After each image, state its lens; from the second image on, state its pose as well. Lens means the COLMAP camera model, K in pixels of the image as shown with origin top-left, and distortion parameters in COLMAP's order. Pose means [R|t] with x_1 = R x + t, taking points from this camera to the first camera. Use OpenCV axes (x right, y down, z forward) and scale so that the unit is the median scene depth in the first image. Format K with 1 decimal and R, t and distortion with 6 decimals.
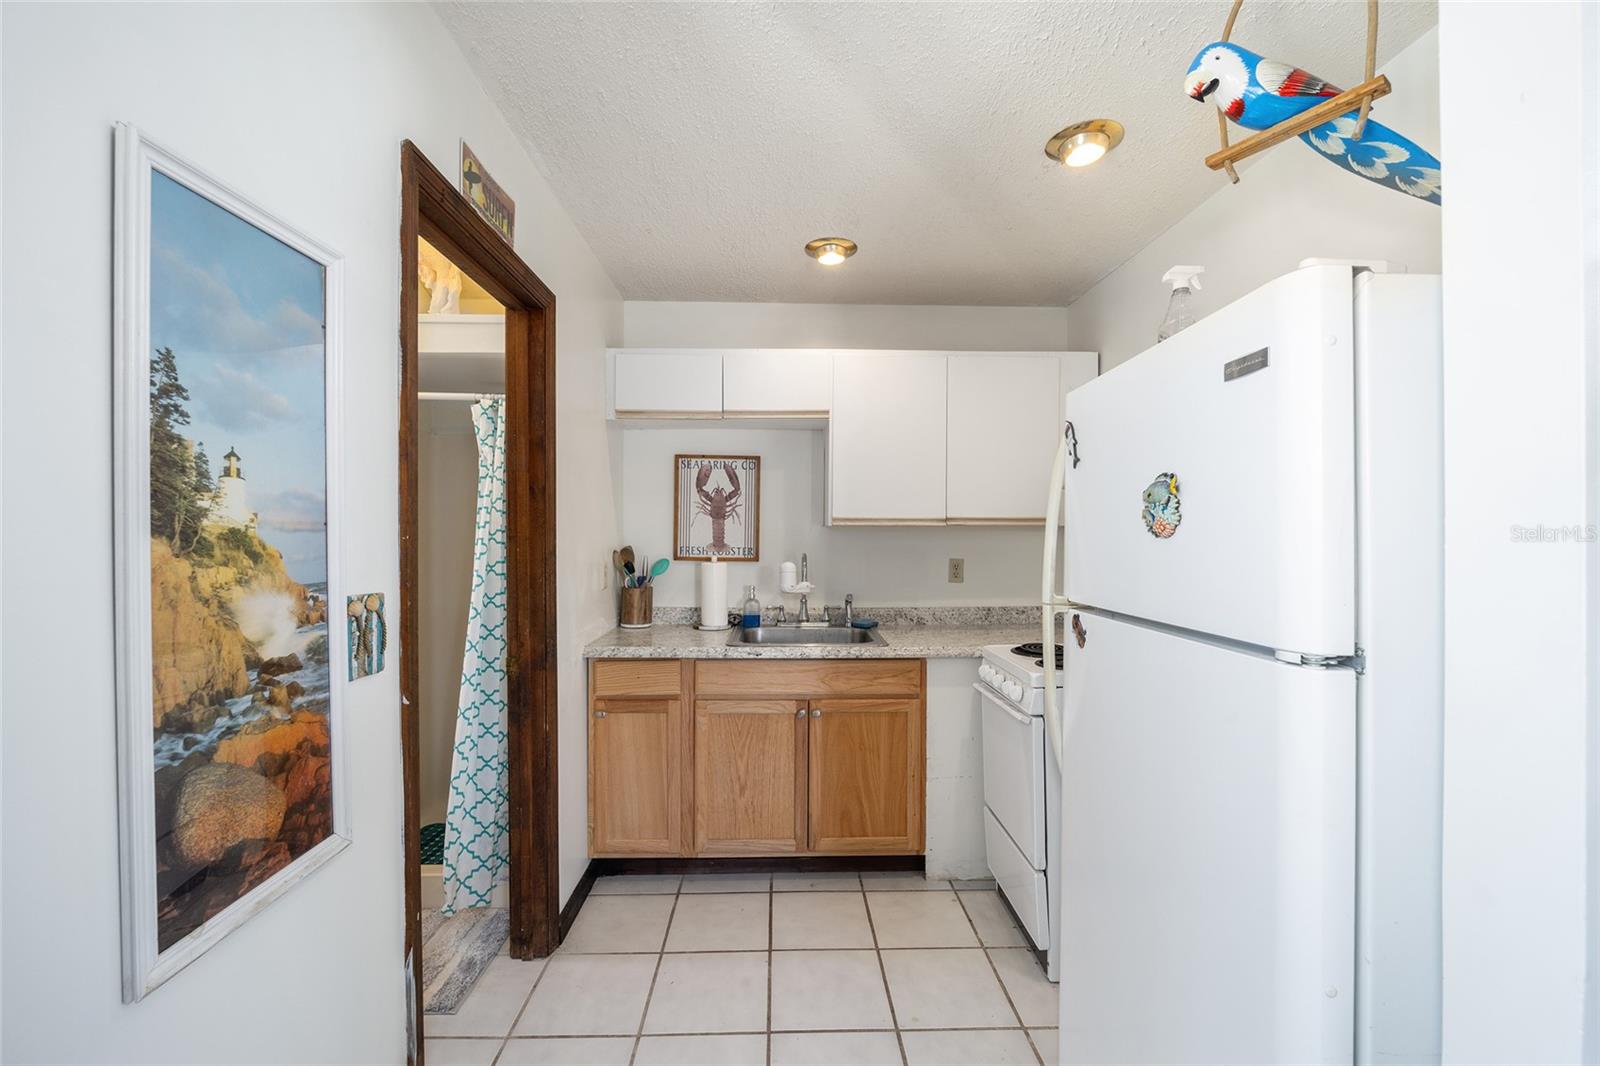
lens RADIAL K [[644.3, 0, 797.1], [0, 644.3, 528.0], [0, 0, 1]] dist [-0.013713, -0.000412]
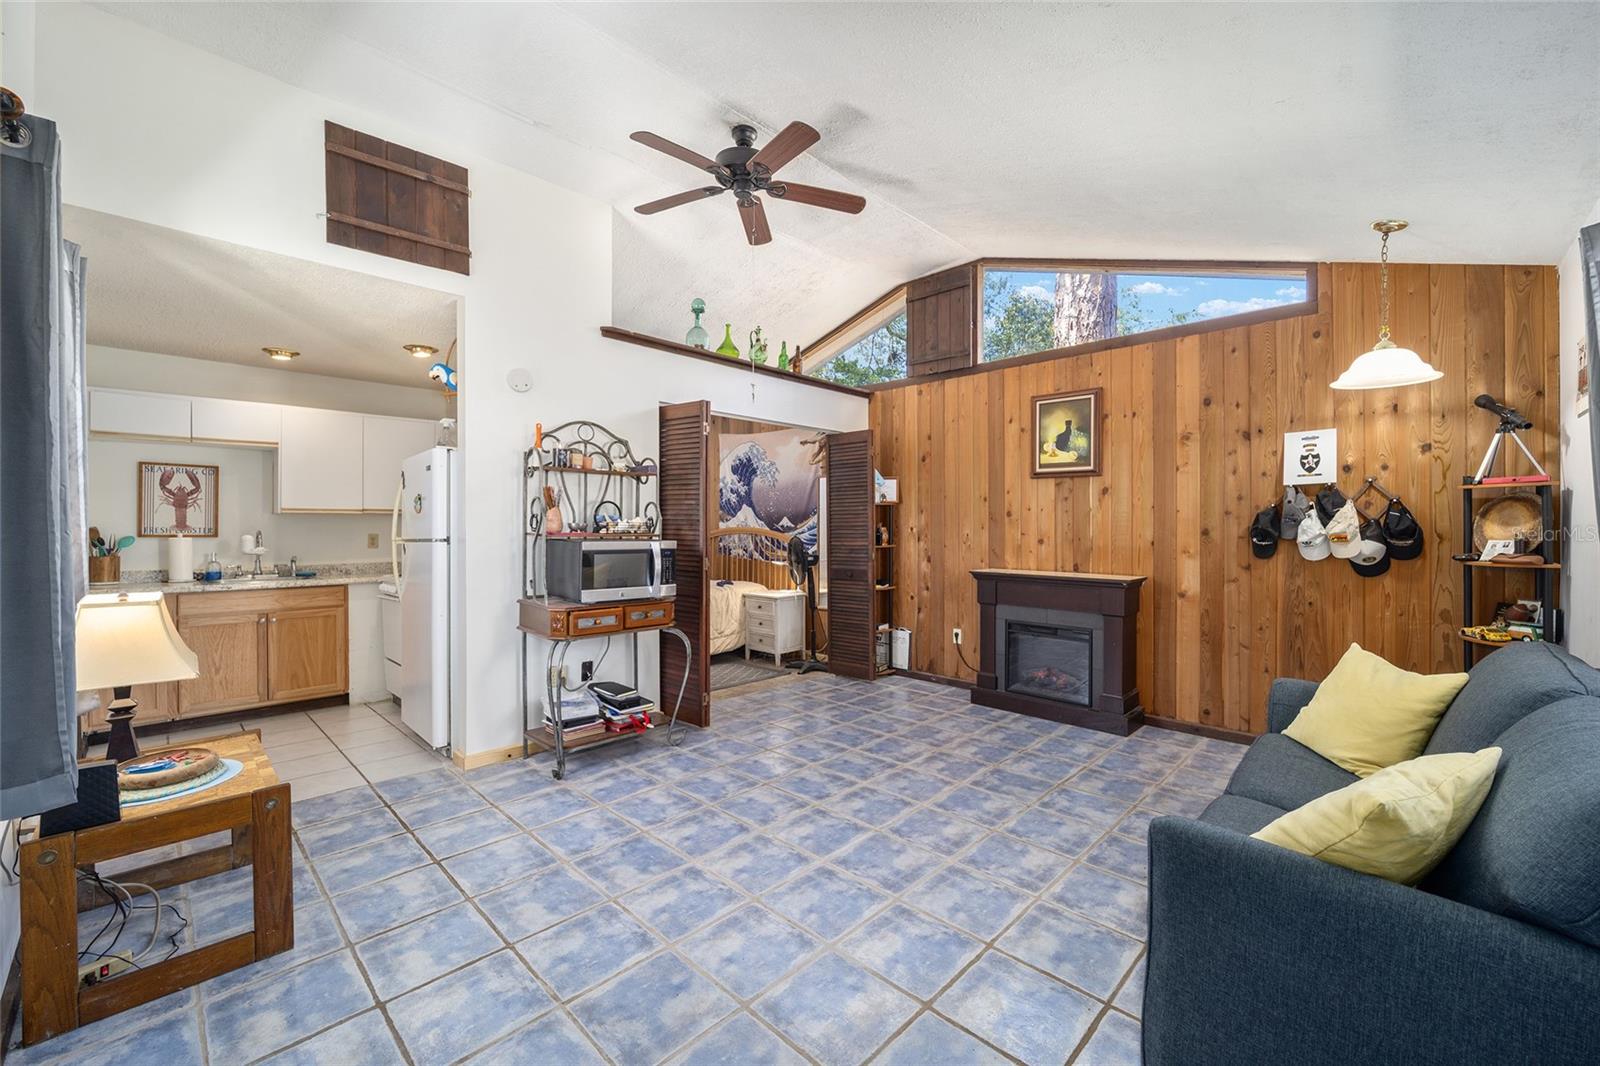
lens RADIAL K [[644.3, 0, 797.1], [0, 644.3, 528.0], [0, 0, 1]] dist [-0.013713, -0.000412]
pose [[0.721307, -0.007197, 0.692578, -0.137622], [0.004794, 0.999974, 0.005398, 0.035851], [-0.692599, -0.000574, 0.721323, -1.199320]]
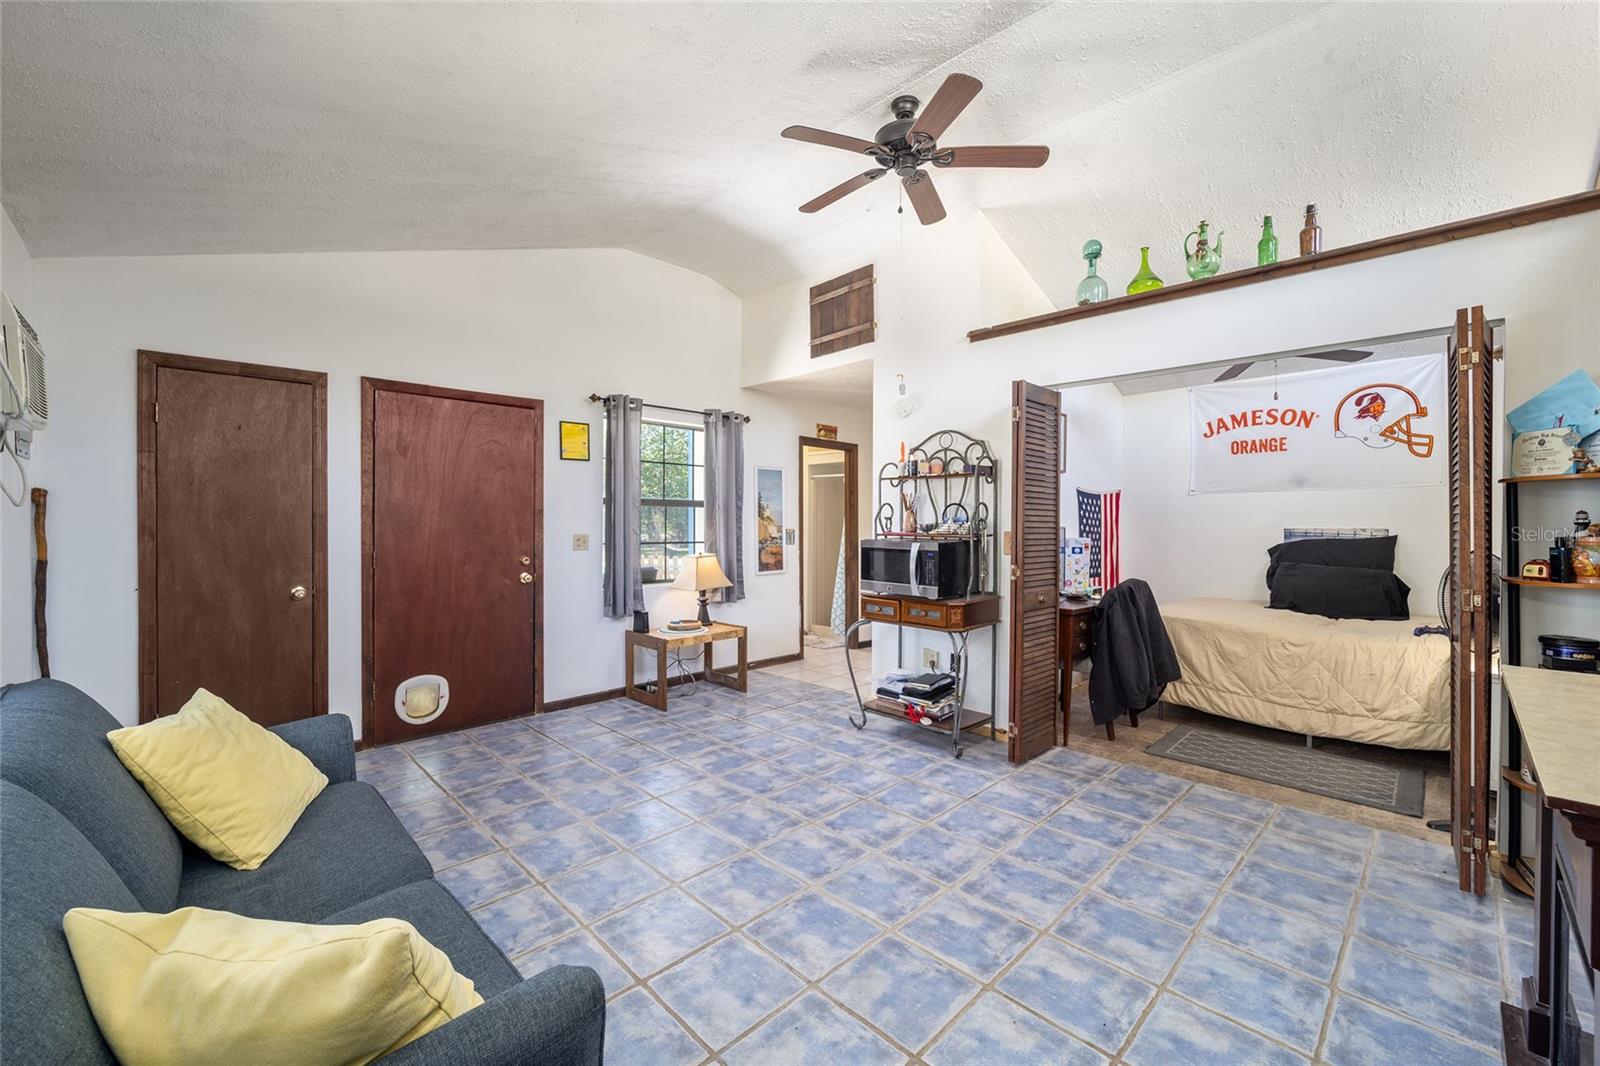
lens RADIAL K [[644.3, 0, 797.1], [0, 644.3, 528.0], [0, 0, 1]] dist [-0.013713, -0.000412]
pose [[0.675480, 0.003607, -0.737369, 1.477873], [-0.001777, 0.999993, 0.003265, 0.034804], [0.737376, -0.000895, 0.675482, -1.148506]]
